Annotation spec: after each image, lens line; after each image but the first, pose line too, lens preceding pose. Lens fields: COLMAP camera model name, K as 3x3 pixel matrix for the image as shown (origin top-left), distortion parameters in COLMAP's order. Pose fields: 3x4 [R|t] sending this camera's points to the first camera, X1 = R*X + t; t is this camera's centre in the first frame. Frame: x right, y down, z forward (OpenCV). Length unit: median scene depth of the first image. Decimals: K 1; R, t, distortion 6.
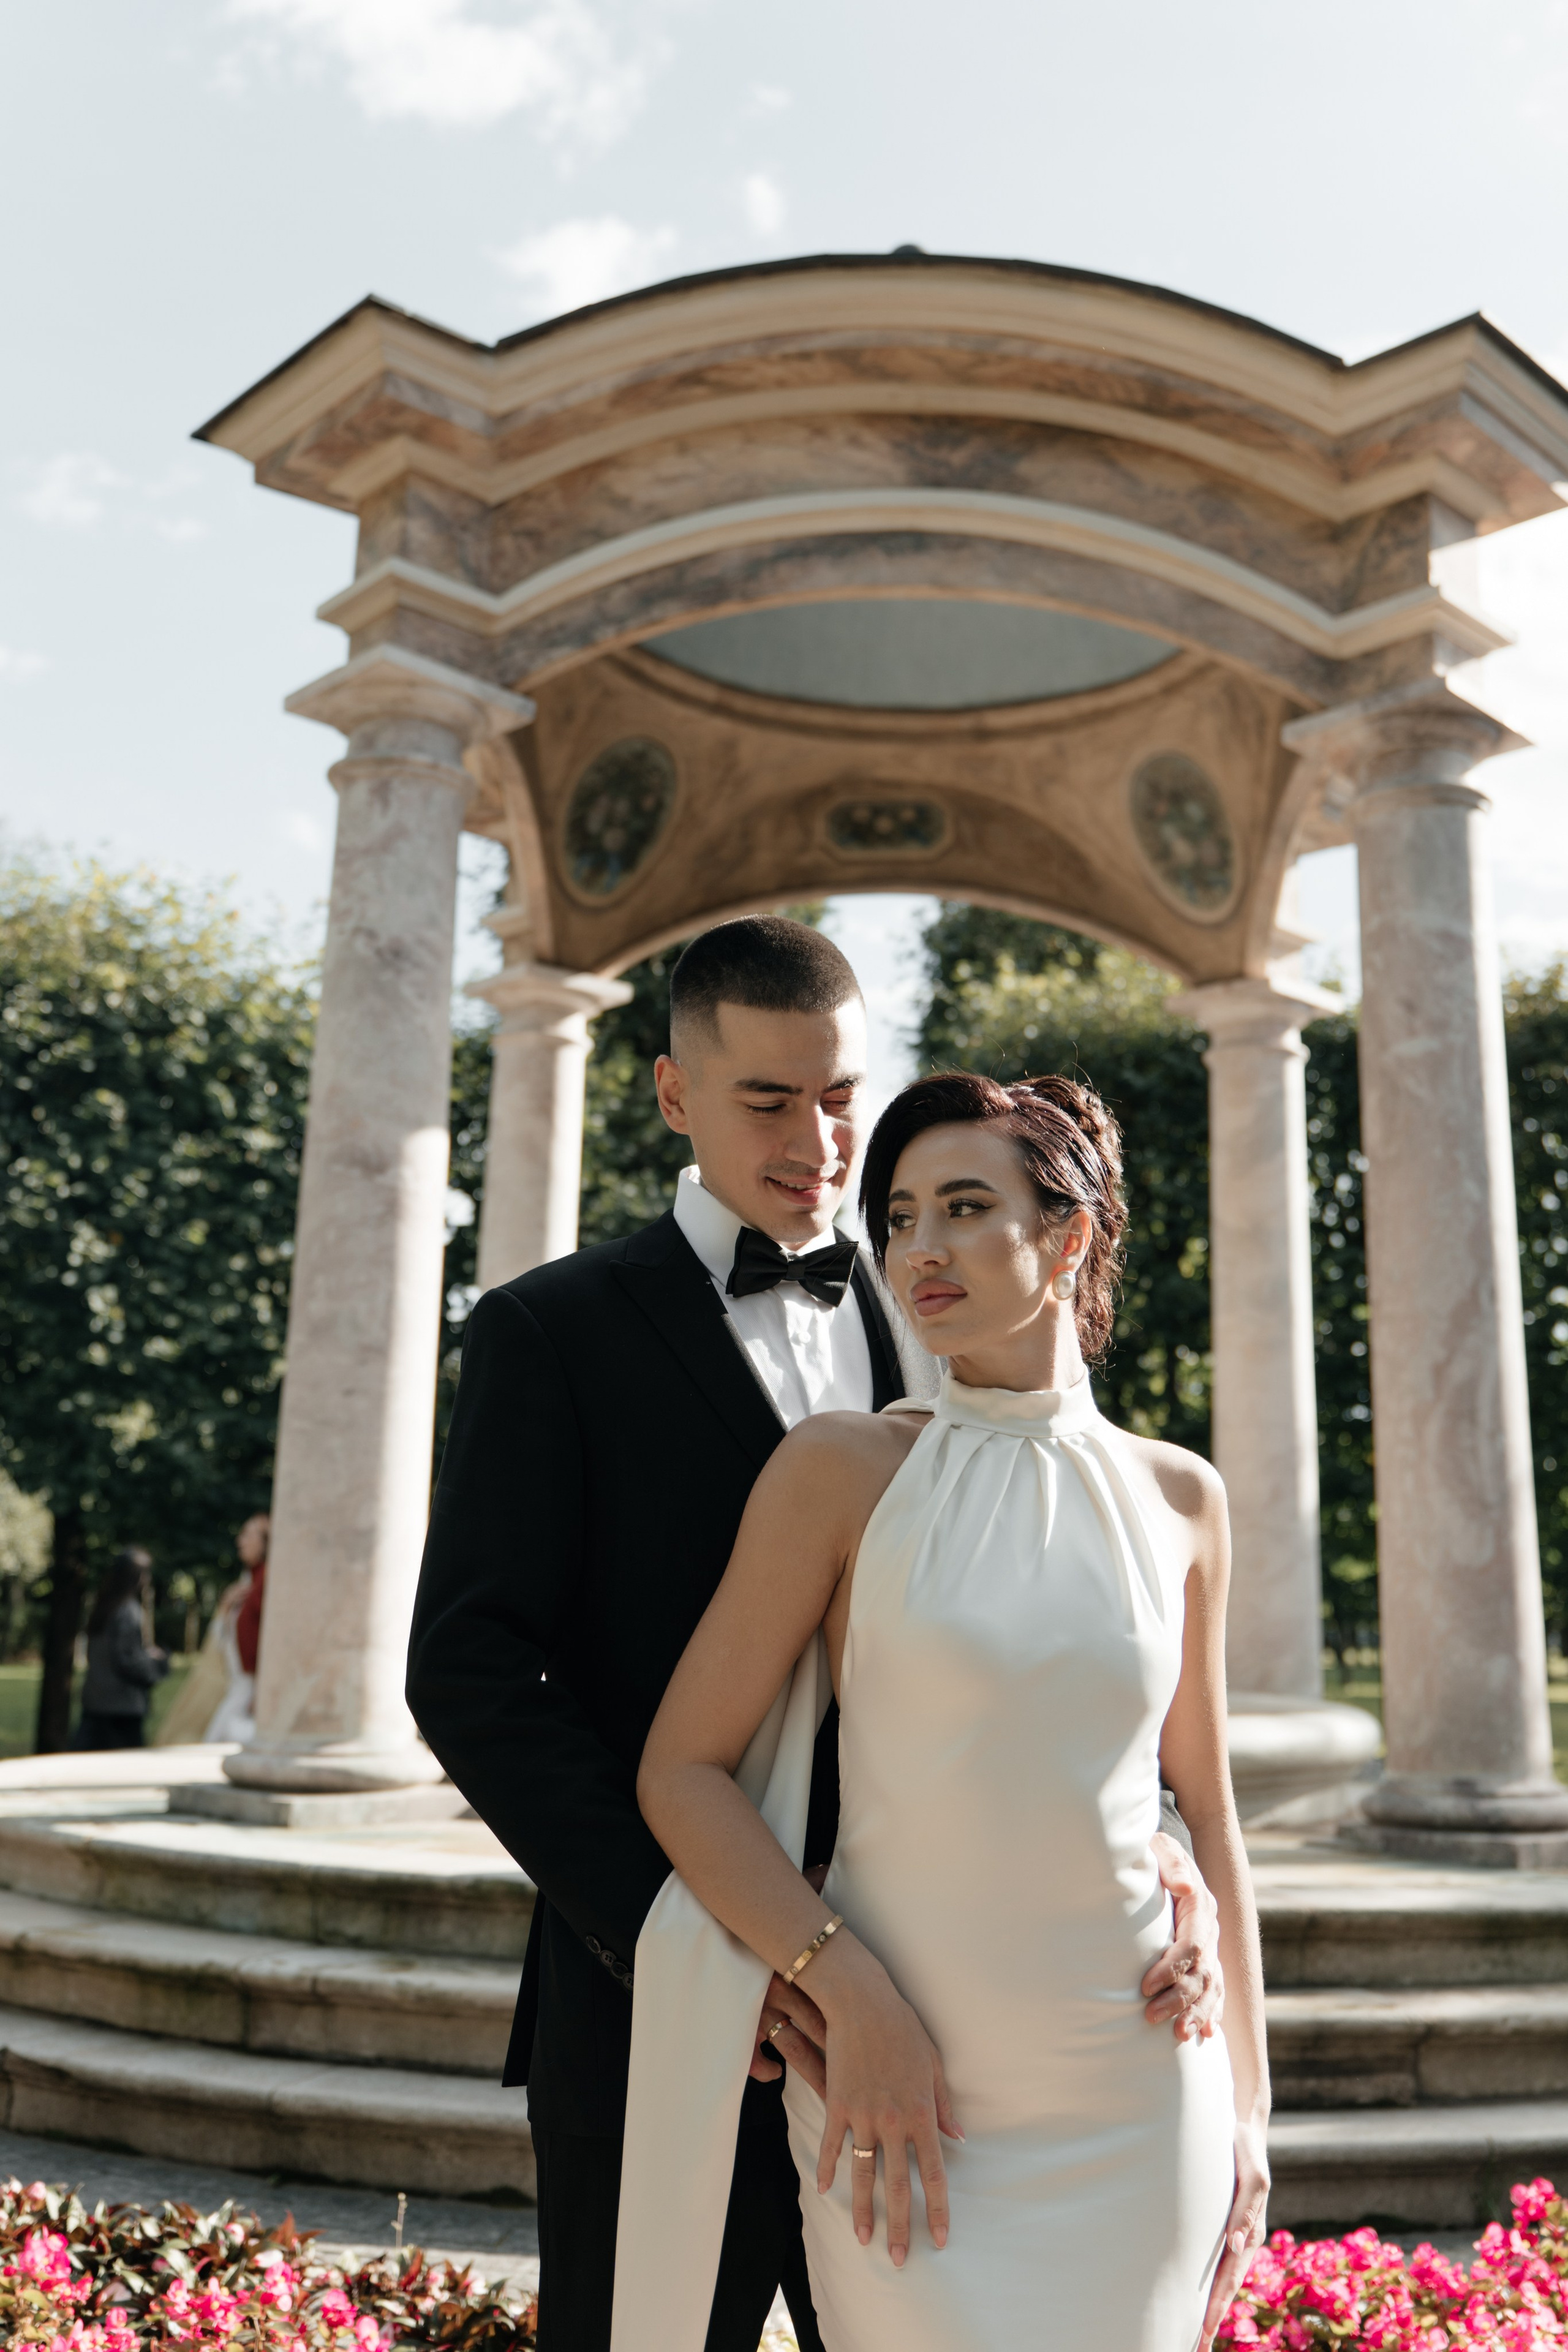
lens RADIAL K [[2312.0, 0, 767.0], [0, 2312.0, 1167.6], [0, 0, 1]] dist [-0.016034, 0.000000]
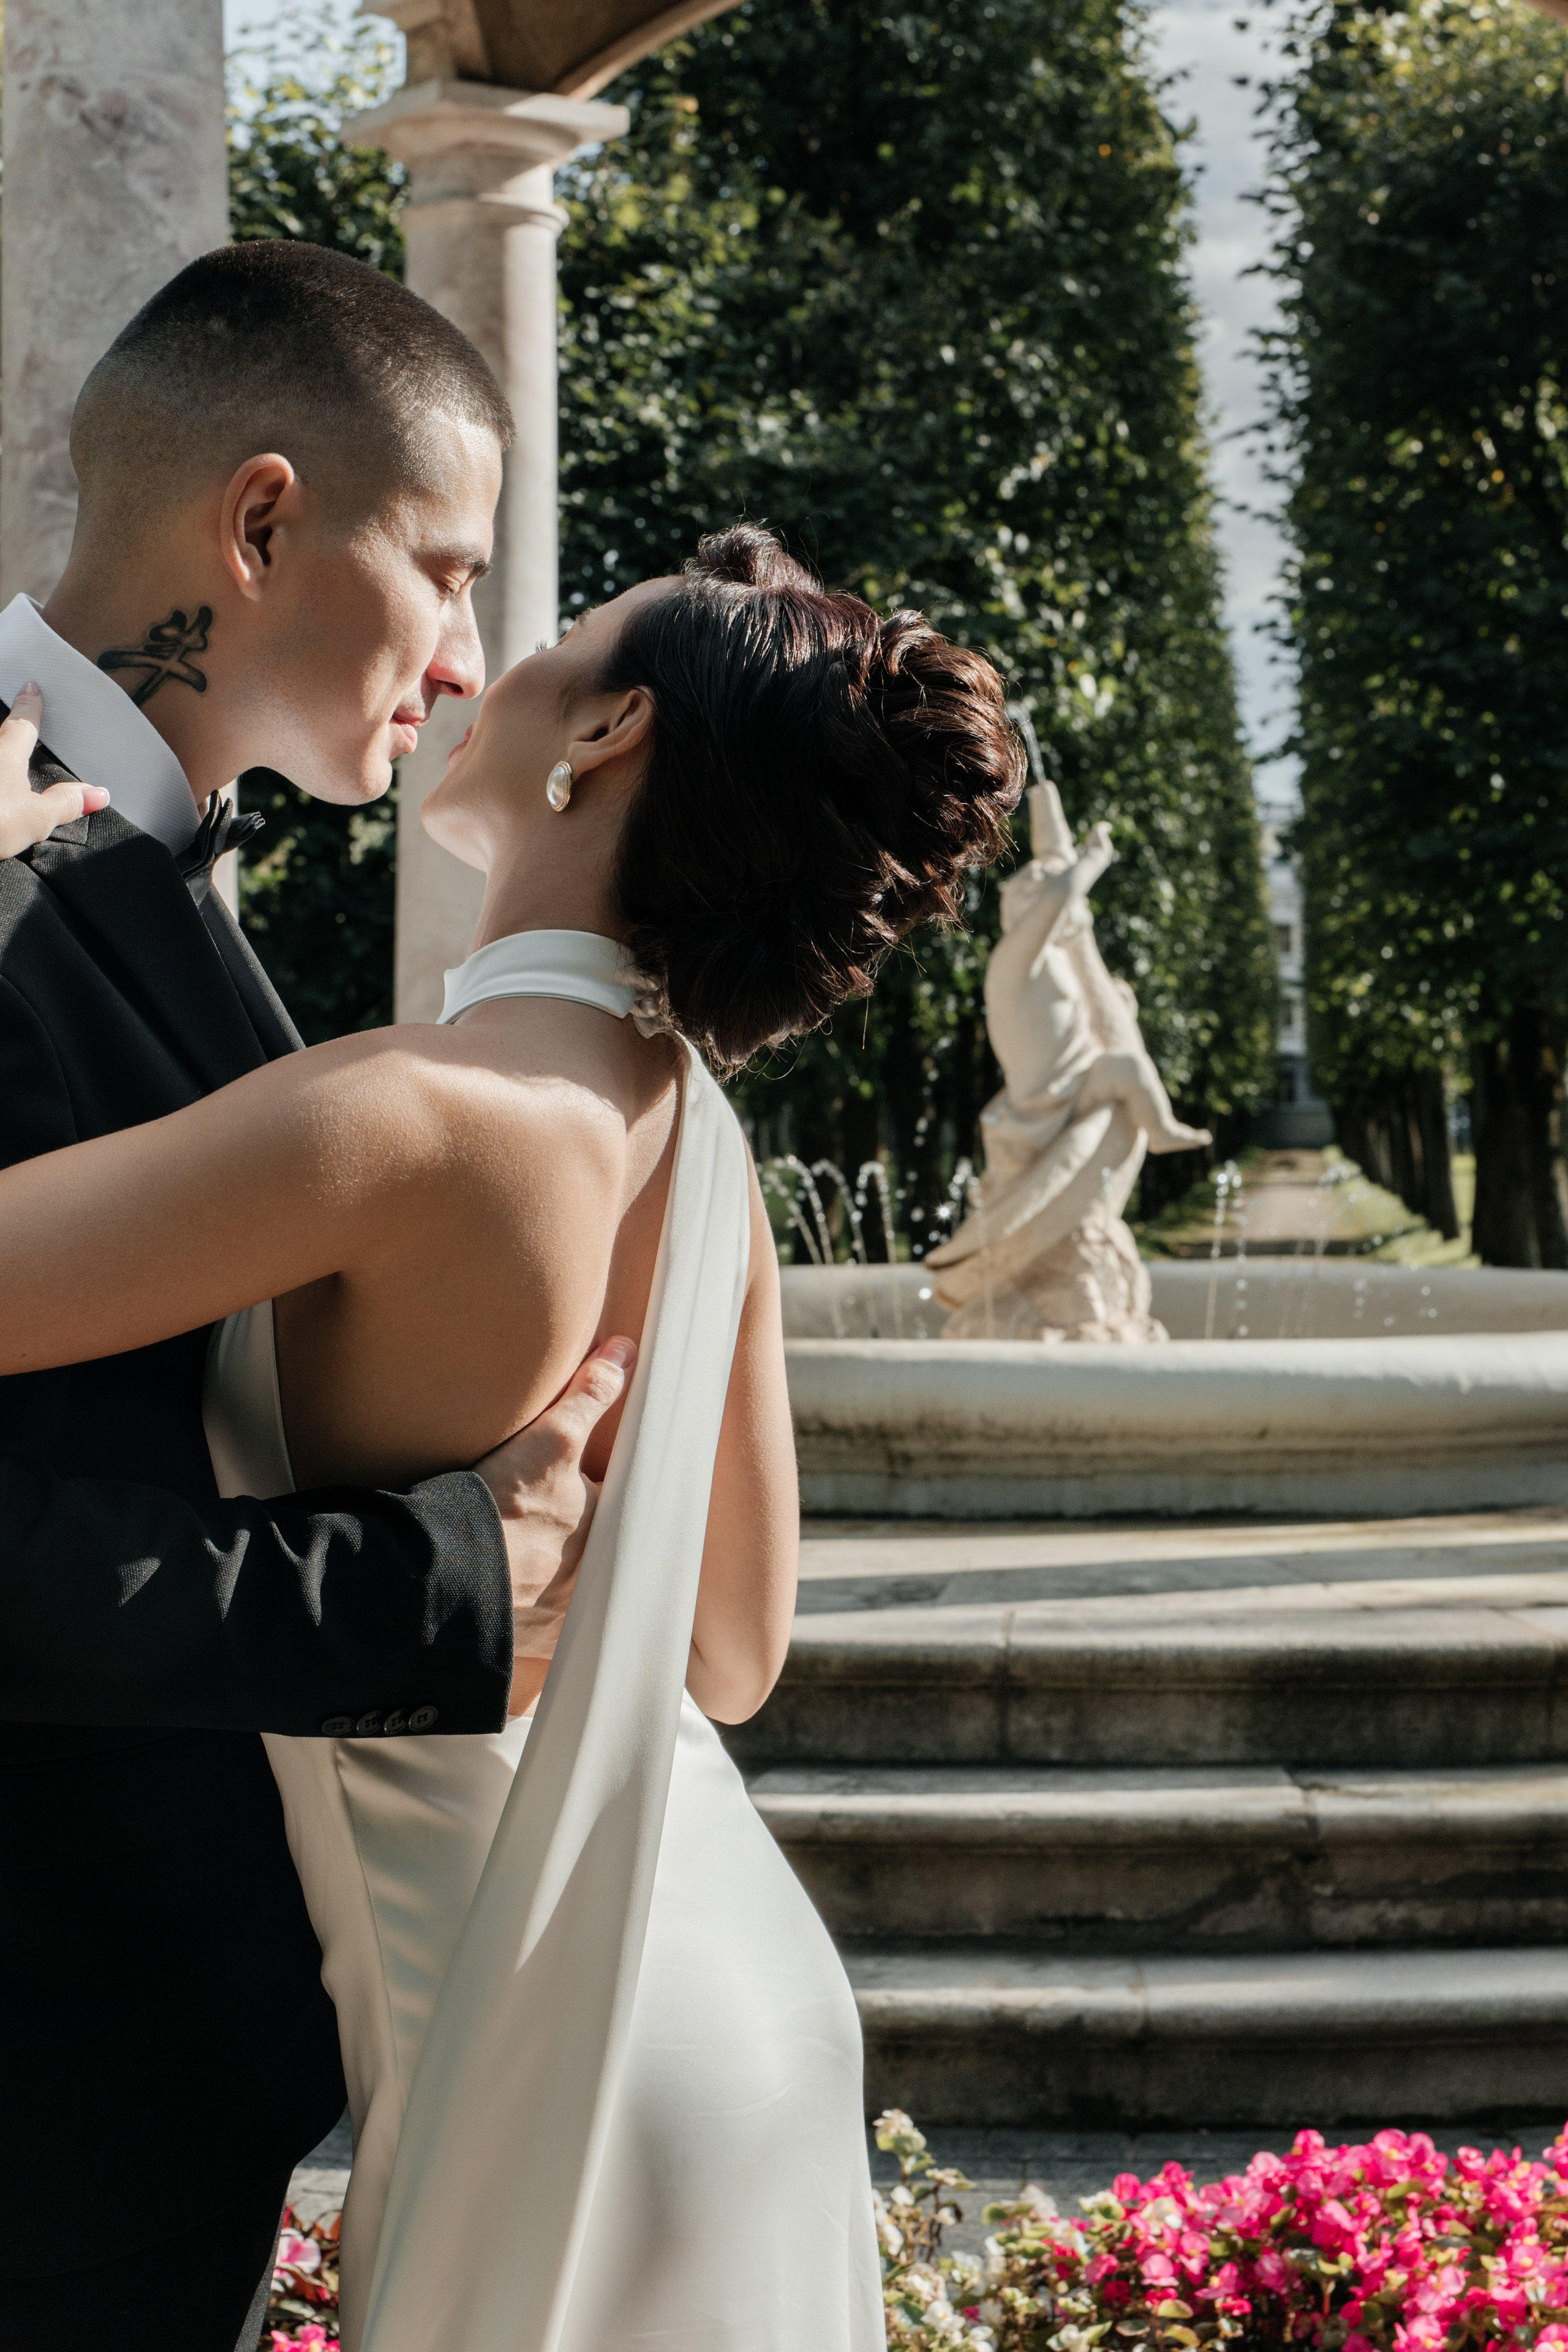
lens RADIAL K [[4019.0, 0, 798.5], [0, 4019.0, 1200.1], [0, 0, 1]] dist [0.032734, 0.000000]
pose [[0.995351, -0.031624, -0.090977, 0.098361], [0.050046, 0.976854, 0.207971, -0.028402], [0.082295, -0.211558, 0.973895, -0.051432]]
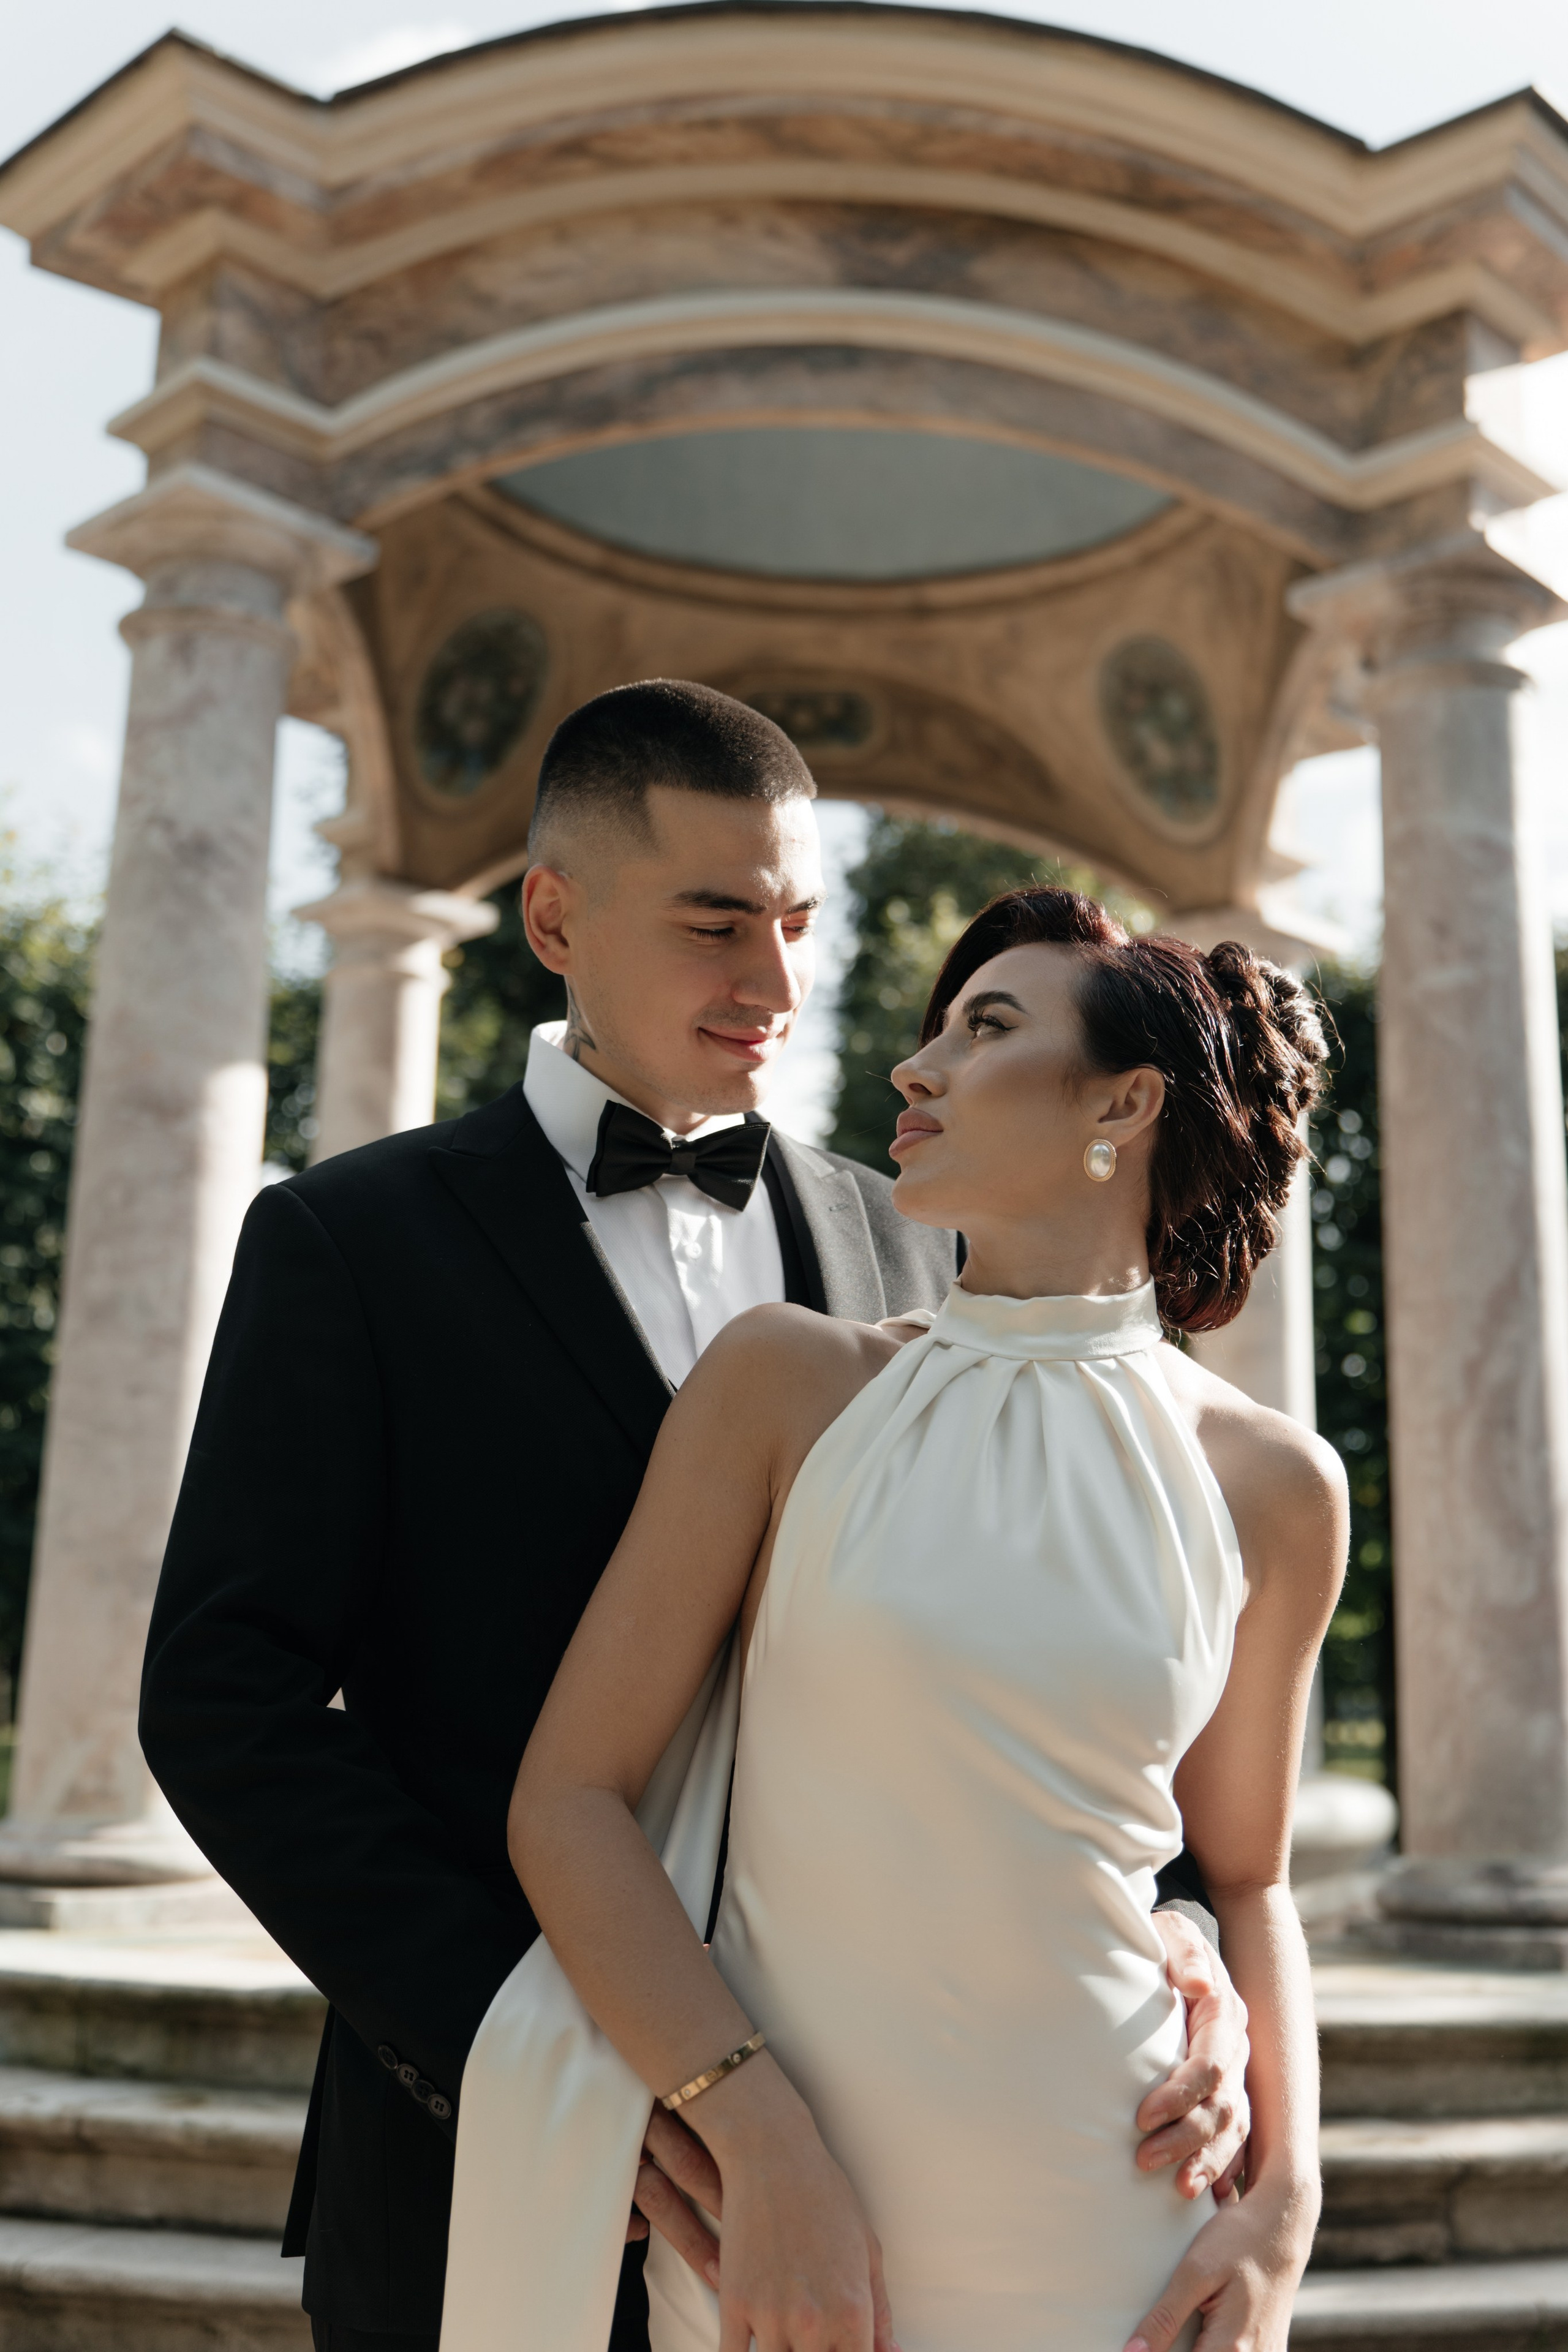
lens RADIAL K [[2714.0, 0, 797.5], [0, 2714.0, 1167.8], [0, 0, 1]] dist [-0.014644, 0.000000]
pose [[0.998711, 0.007806, 0.050164, 0.001411], [-0.007960, 0.999964, 0.002872, 0.014487], [-0.050139, -0.003267, 0.998737, 0.043205]]
